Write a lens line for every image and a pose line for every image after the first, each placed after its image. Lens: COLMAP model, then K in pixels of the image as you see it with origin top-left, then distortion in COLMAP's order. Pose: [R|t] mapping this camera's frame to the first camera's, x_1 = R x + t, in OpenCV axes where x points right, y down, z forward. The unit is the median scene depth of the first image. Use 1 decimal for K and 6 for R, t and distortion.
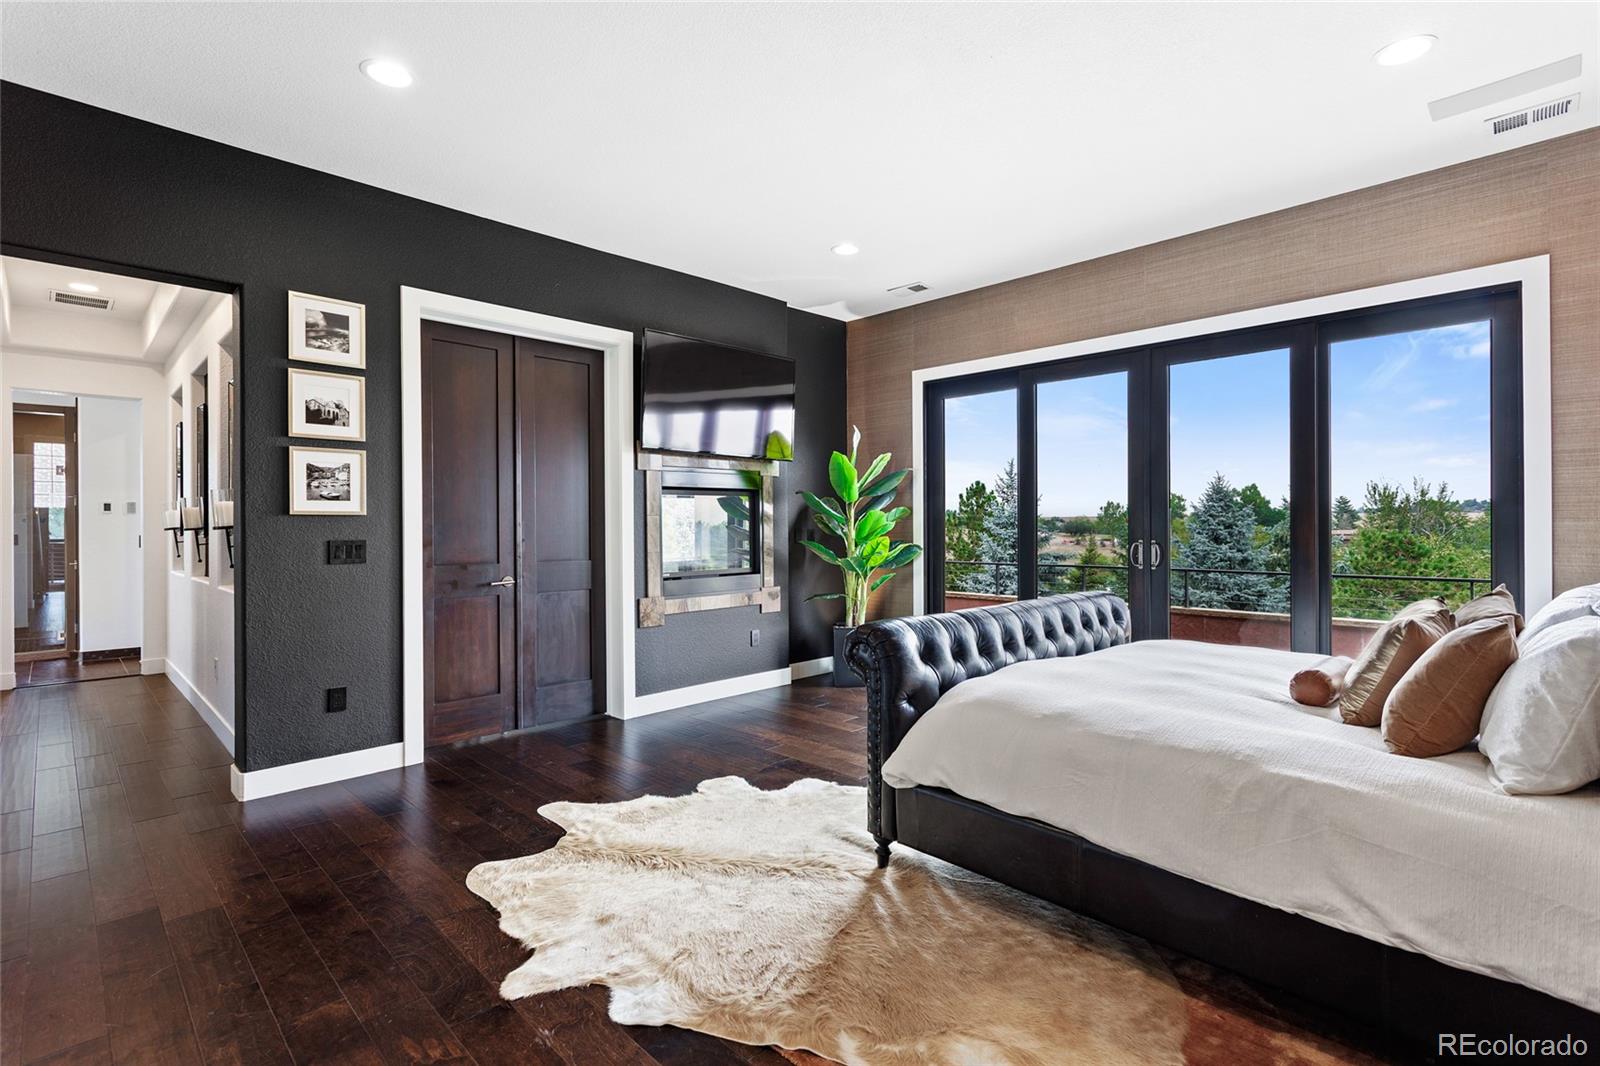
lens RADIAL K [[755.7, 0, 784.0], [0, 755.7, 522.9], [0, 0, 1]] dist [-0.026767, 0.002036]
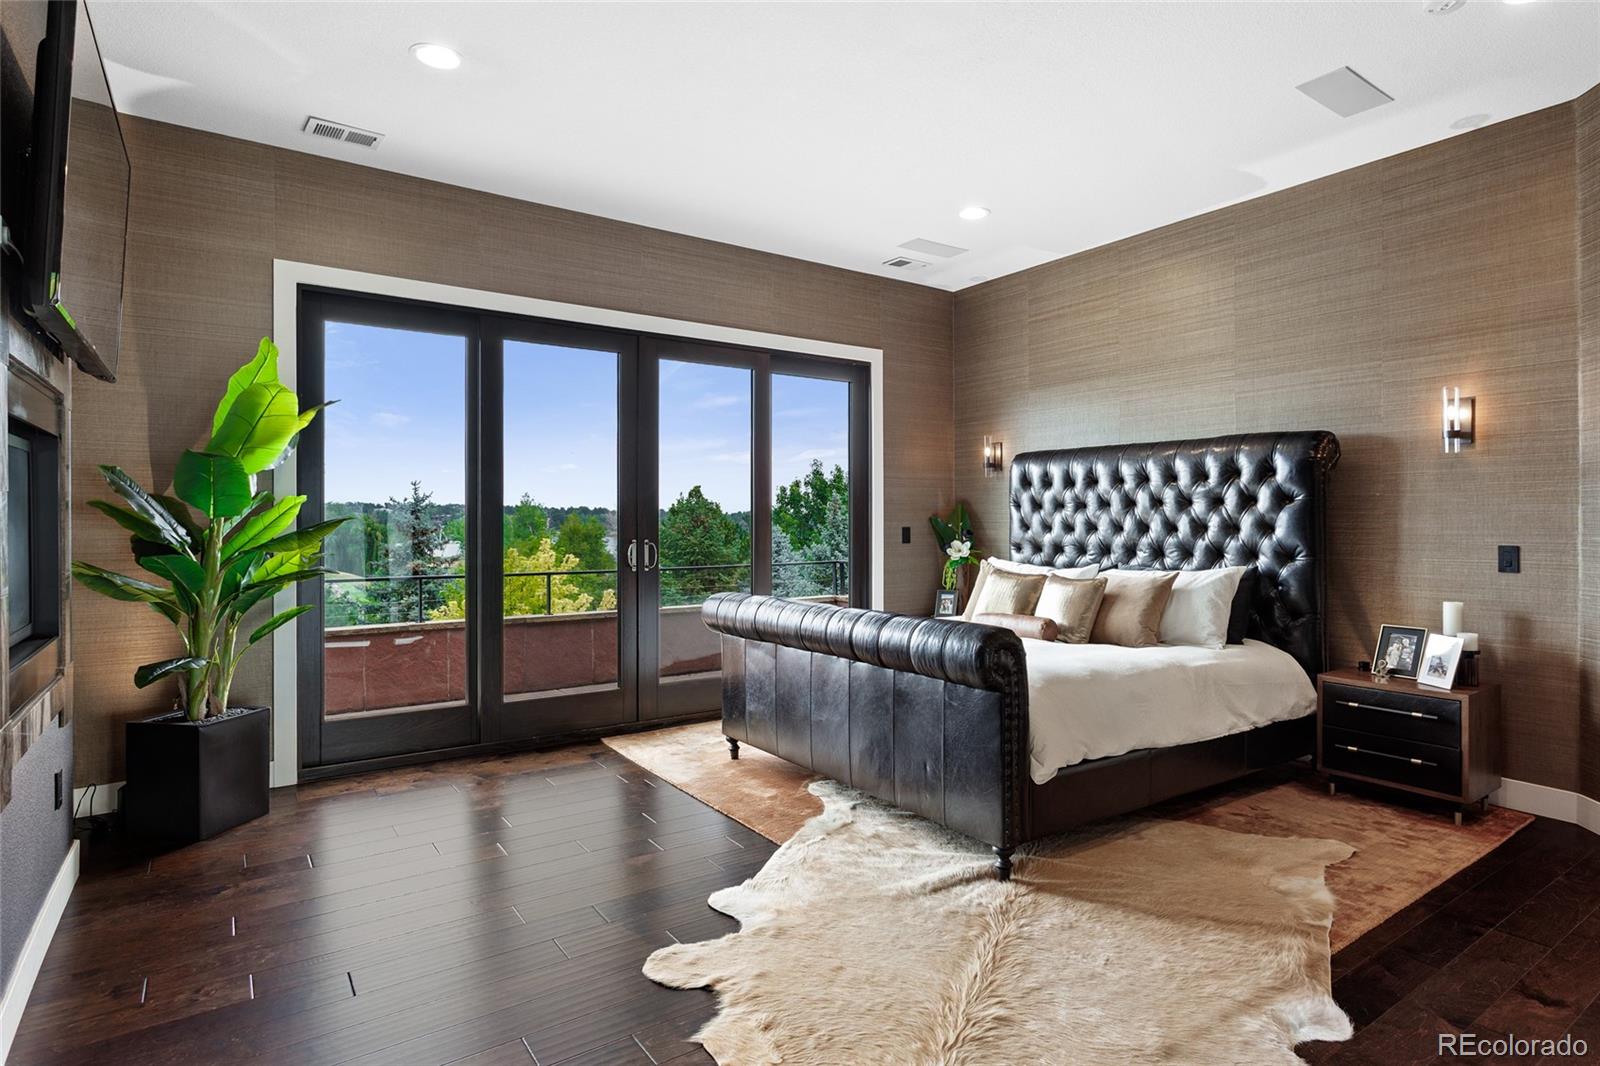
lens RADIAL K [[878.6, 0, 857.1], [0, 878.6, 520.5], [0, 0, 1]] dist [-0.012604, -0.000516]
pose [[0.109618, 0.008306, 0.993939, -0.144887], [-0.003608, 0.999962, -0.007959, 0.001595], [-0.993967, -0.002713, 0.109643, 0.154550]]
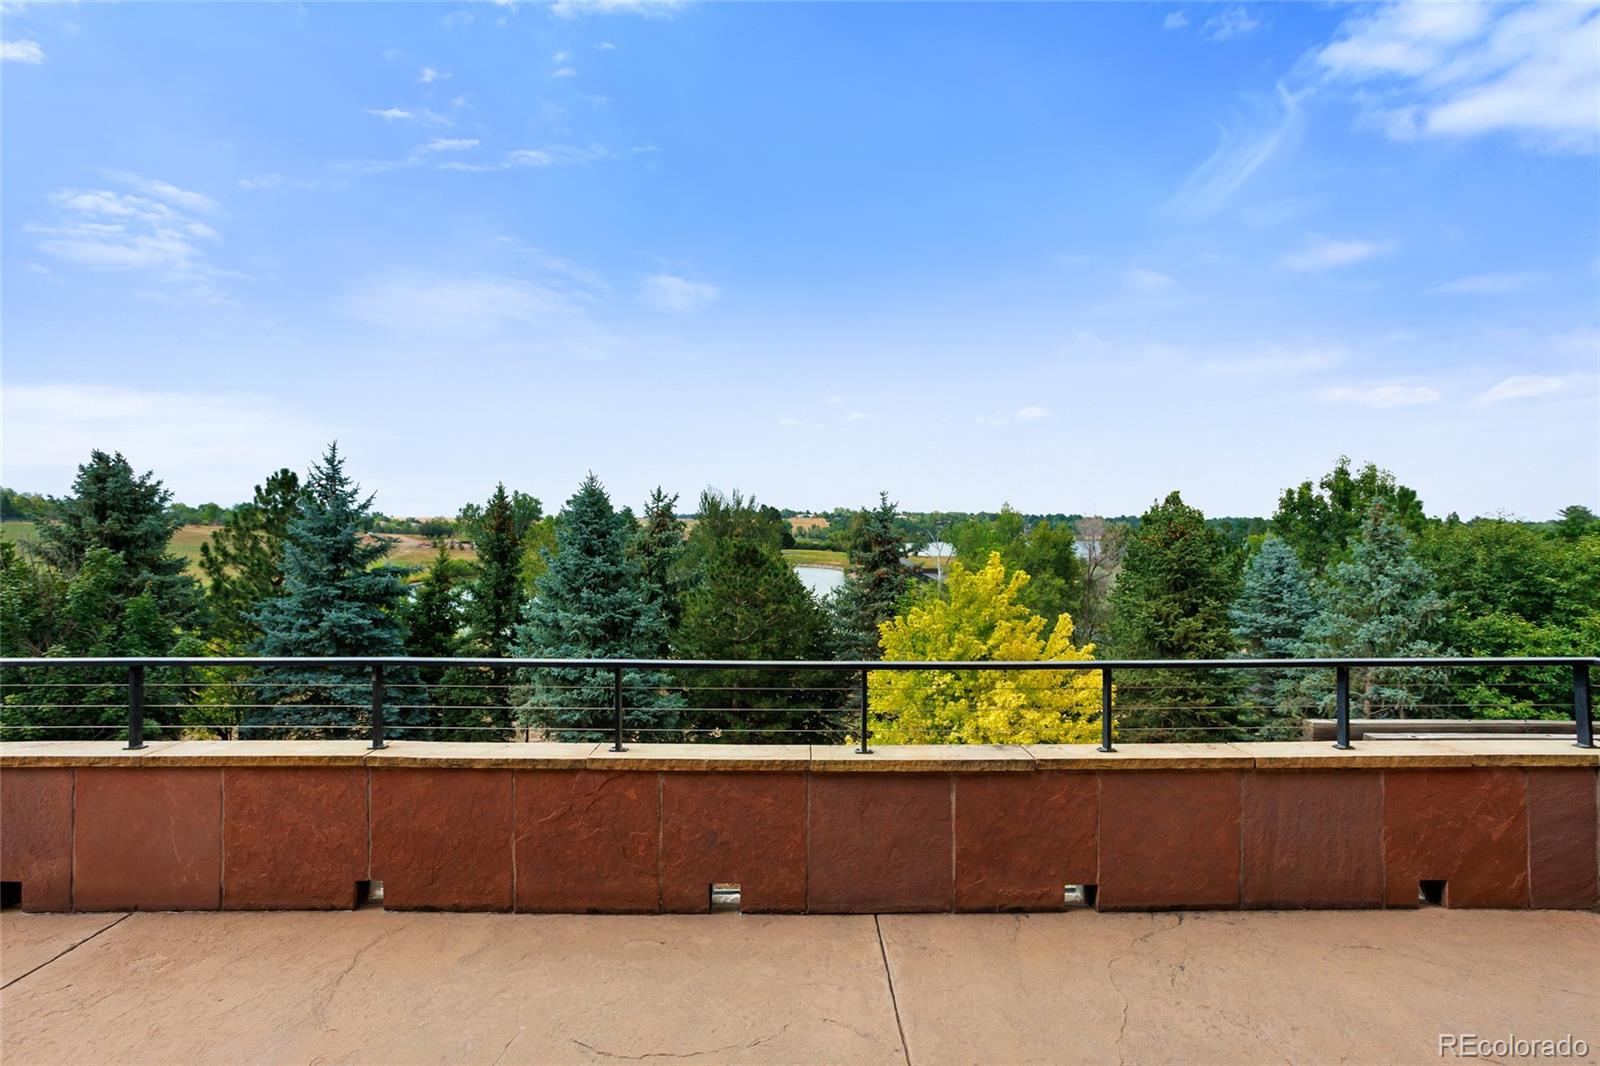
lens RADIAL K [[755.7, 0, 800.2], [0, 755.7, 525.8], [0, 0, 1]] dist [-0.026767, 0.002036]
pose [[0.679905, 0.009372, 0.733241, 0.108767], [-0.011414, 0.999932, -0.002197, -0.007286], [-0.733212, -0.006875, 0.679966, 0.236766]]
